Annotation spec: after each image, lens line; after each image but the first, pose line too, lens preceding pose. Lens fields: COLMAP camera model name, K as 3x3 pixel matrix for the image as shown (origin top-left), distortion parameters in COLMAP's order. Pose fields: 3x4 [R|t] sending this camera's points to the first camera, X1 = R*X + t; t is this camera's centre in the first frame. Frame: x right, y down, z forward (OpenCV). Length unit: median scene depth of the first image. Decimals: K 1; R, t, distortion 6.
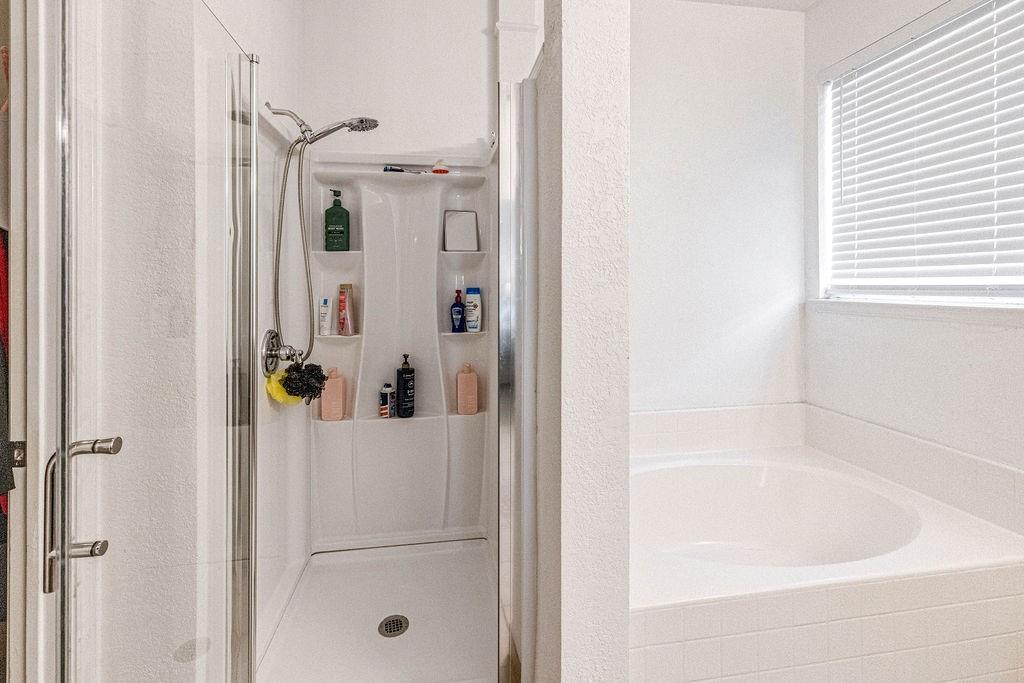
lens RADIAL K [[460.9, 0, 507.2], [0, 460.9, 282.9], [0, 0, 1]] dist [-0.000921, -0.000211]
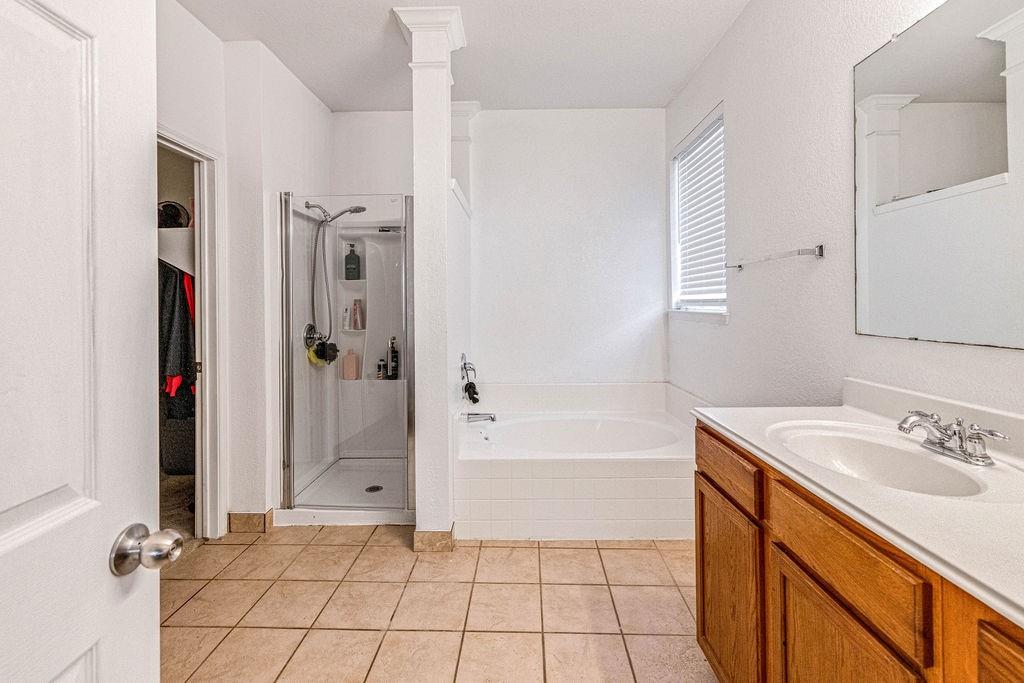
lens RADIAL K [[451.2, 0, 511.4], [0, 451.2, 303.1], [0, 0, 1]] dist [-0.000309, 0.000053]
pose [[0.986489, -0.000476, -0.163825, 0.478804], [0.001325, 0.999986, 0.005075, 0.008555], [0.163821, -0.005224, 0.986476, -0.537846]]
